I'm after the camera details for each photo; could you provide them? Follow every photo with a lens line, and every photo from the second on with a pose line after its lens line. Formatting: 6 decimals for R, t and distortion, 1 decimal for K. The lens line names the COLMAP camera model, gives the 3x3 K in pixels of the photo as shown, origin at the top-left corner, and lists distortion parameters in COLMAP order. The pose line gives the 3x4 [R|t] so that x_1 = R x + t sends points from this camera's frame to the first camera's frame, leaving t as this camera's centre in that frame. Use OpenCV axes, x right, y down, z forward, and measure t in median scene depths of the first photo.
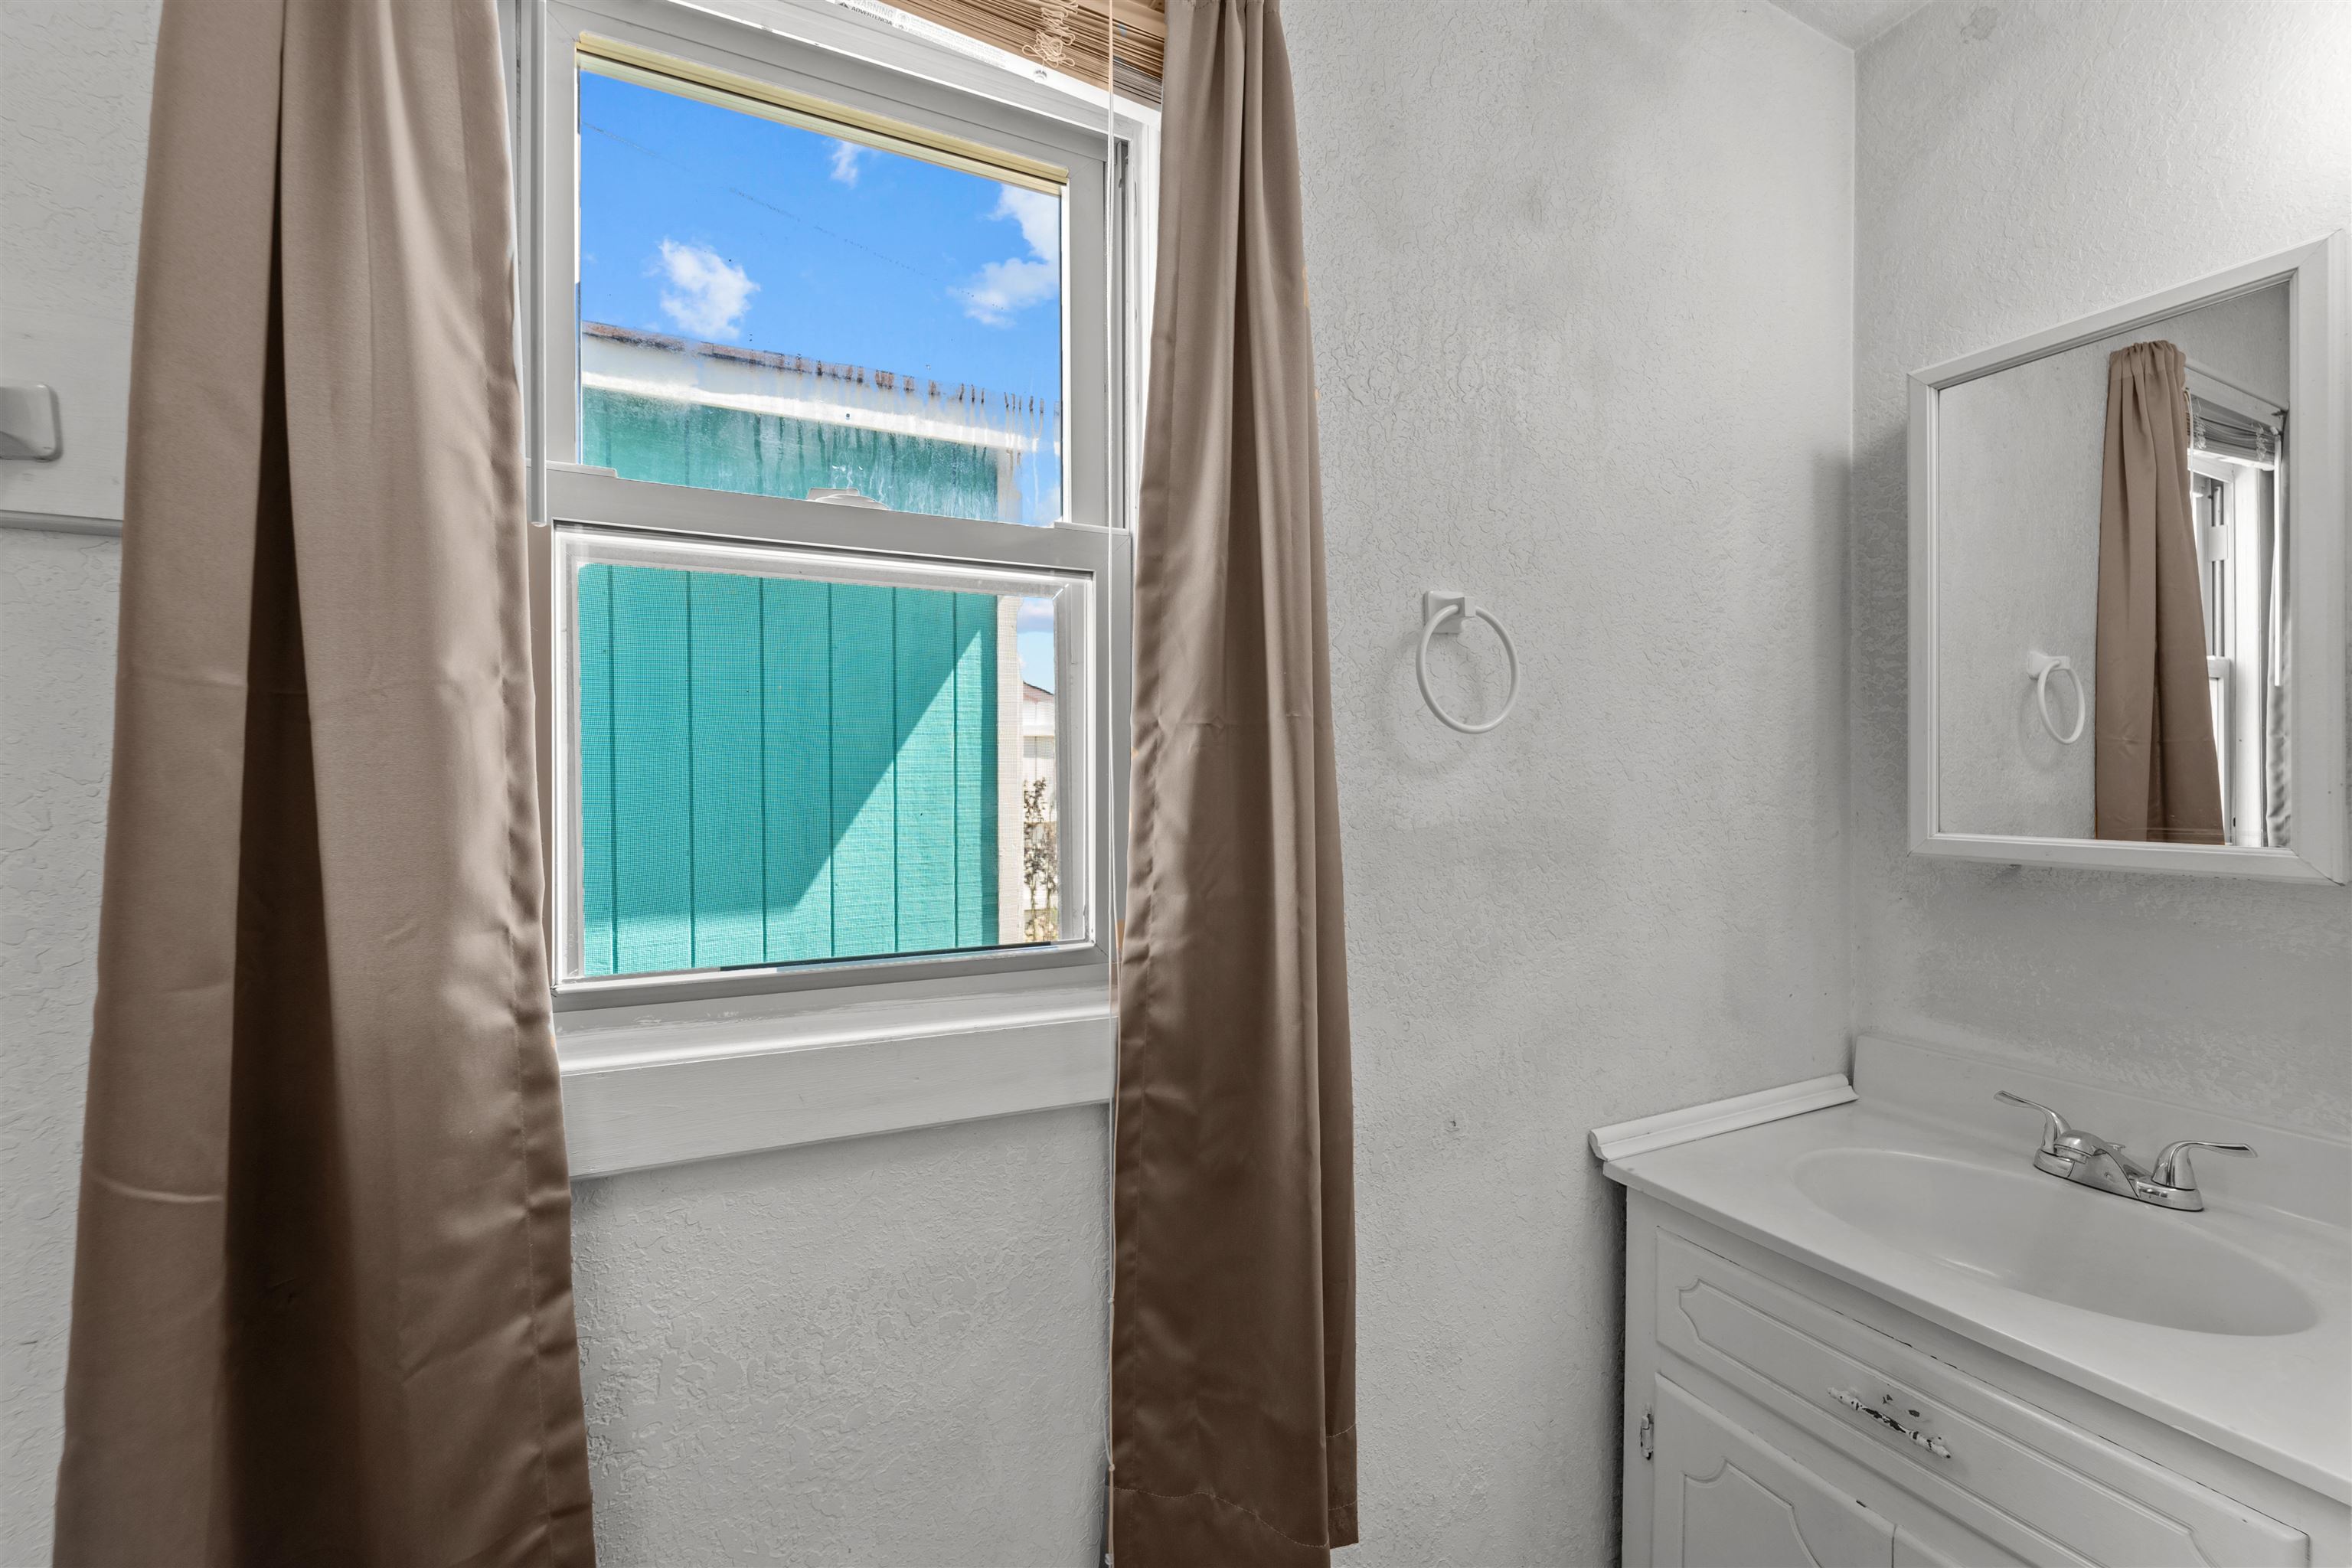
lens RADIAL K [[950.3, 0, 1184.3], [0, 950.3, 777.5], [0, 0, 1]] dist [0.005395, -0.003522]
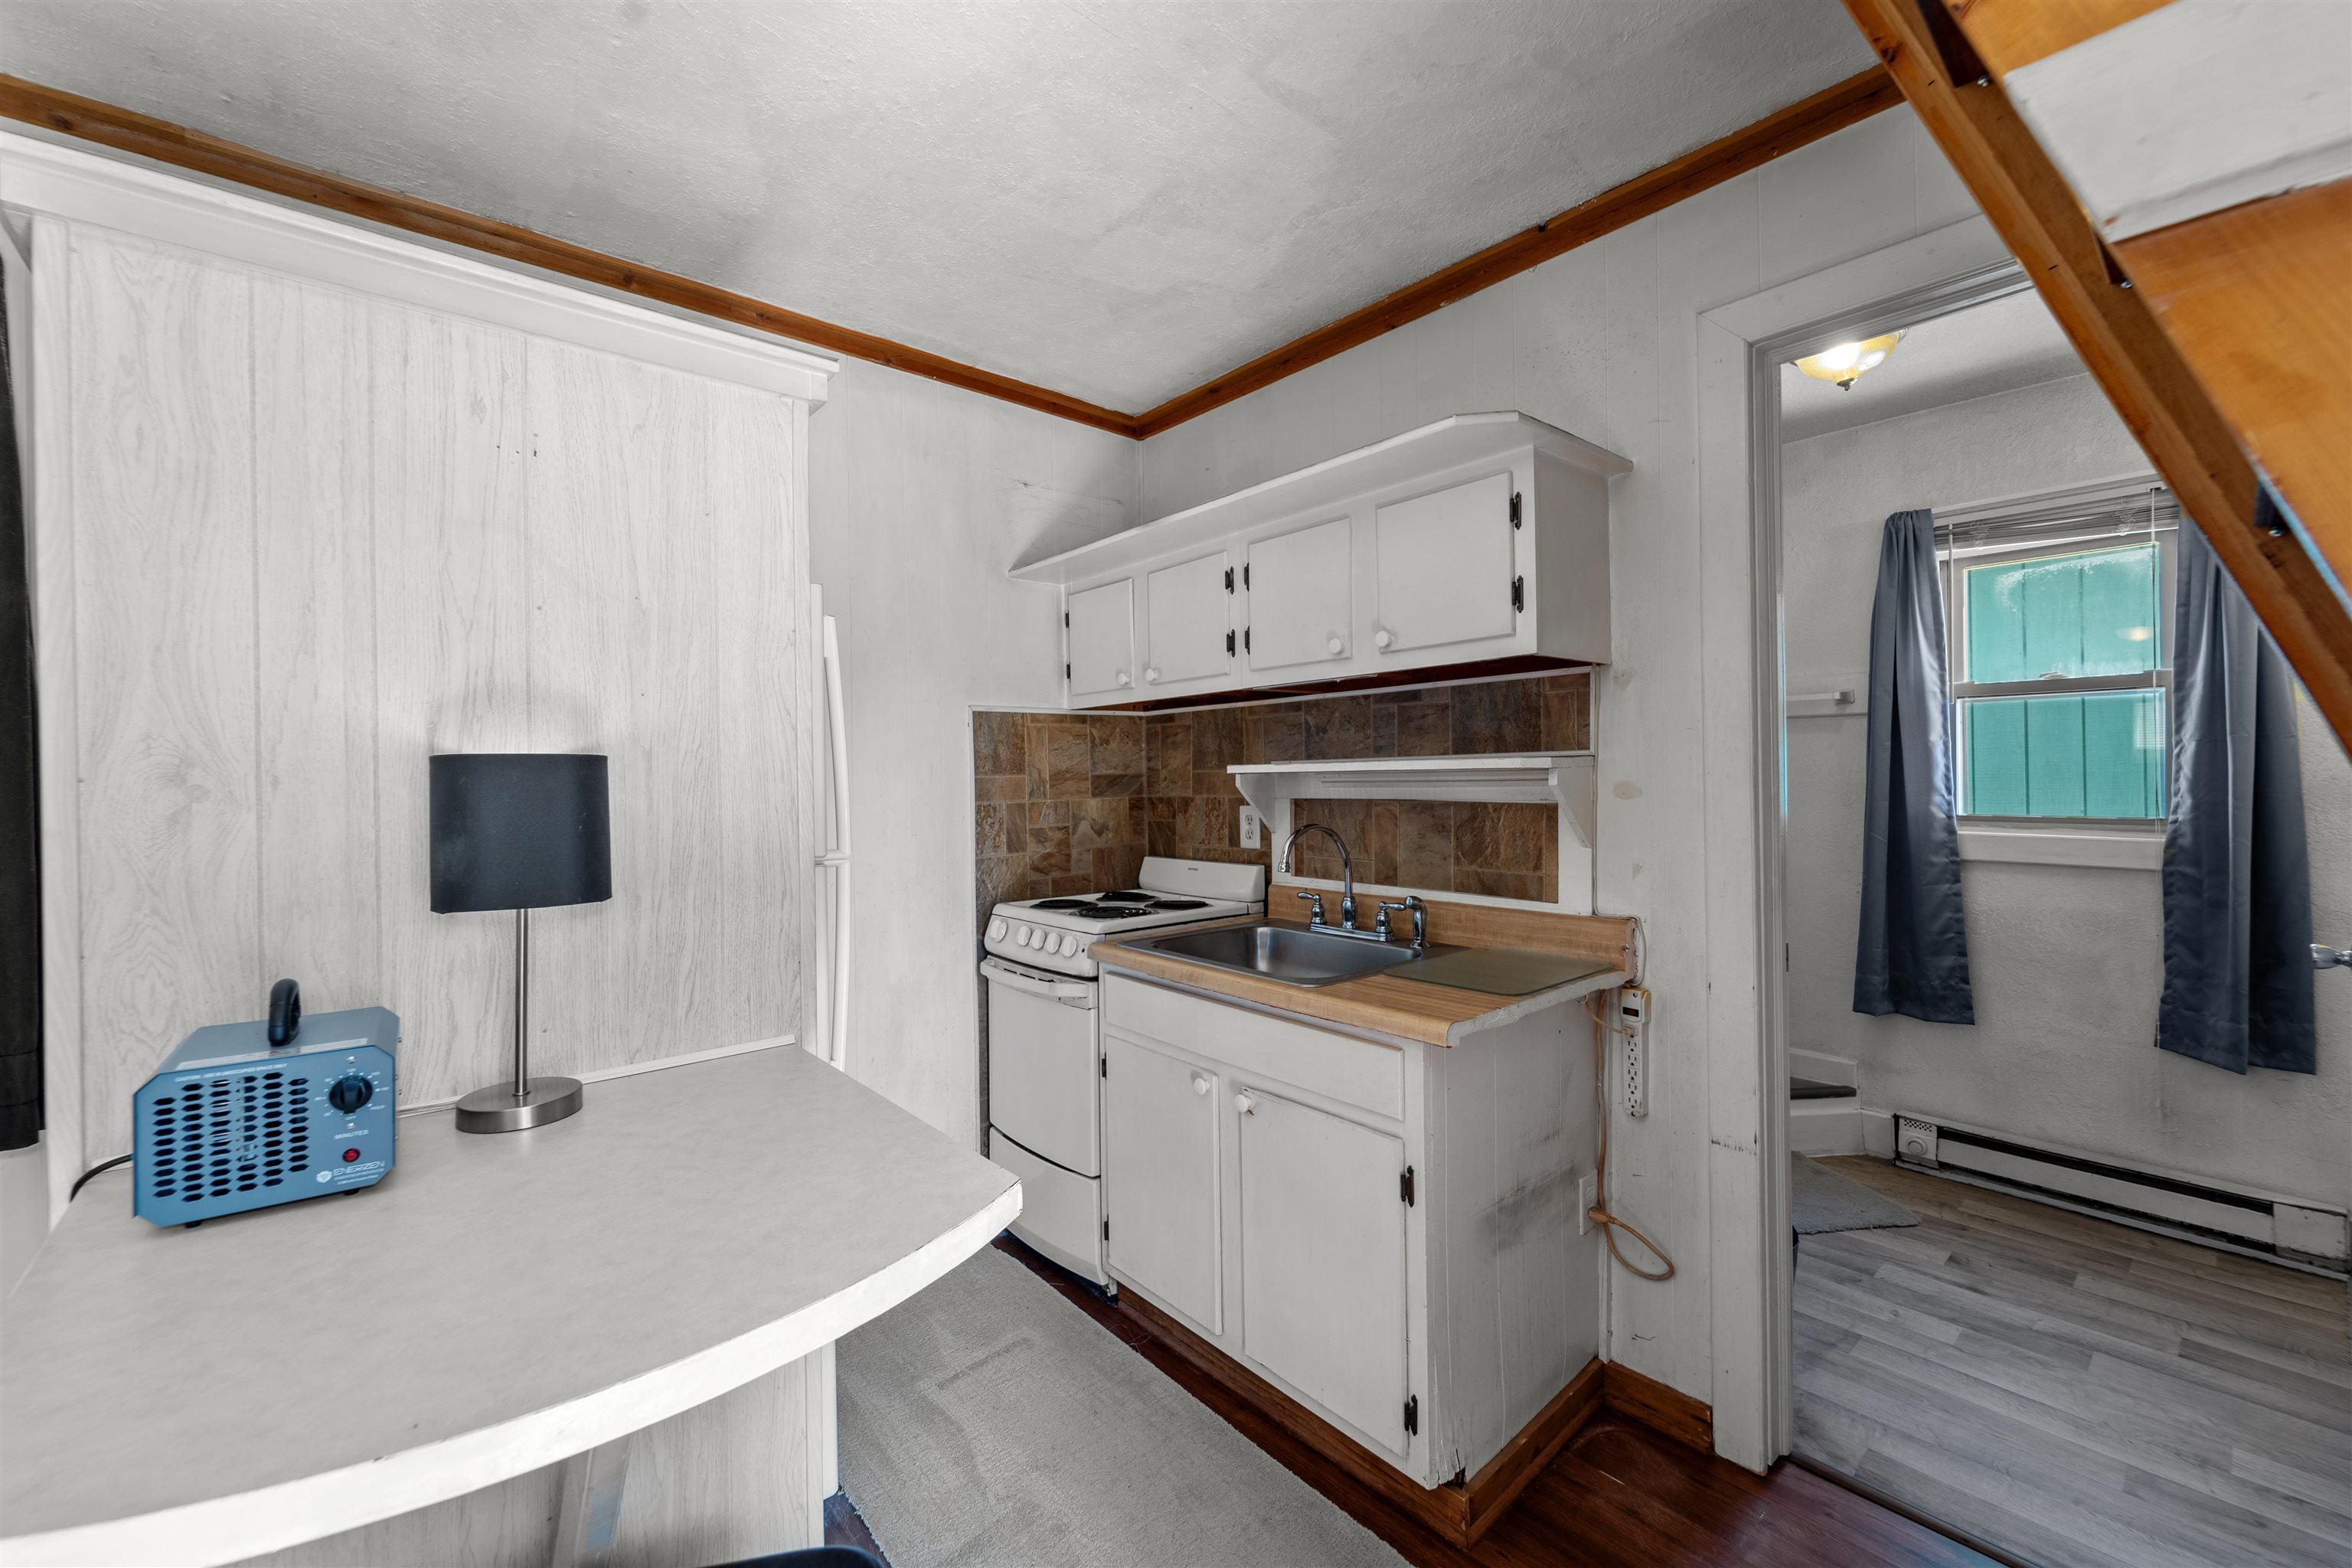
lens RADIAL K [[950.3, 0, 1174.2], [0, 950.3, 780.6], [0, 0, 1]] dist [0.005395, -0.003522]
pose [[0.249174, 0.004217, -0.968450, 2.138565], [0.007263, 0.999954, 0.006223, 0.026975], [0.968431, -0.008585, 0.249132, -2.844360]]
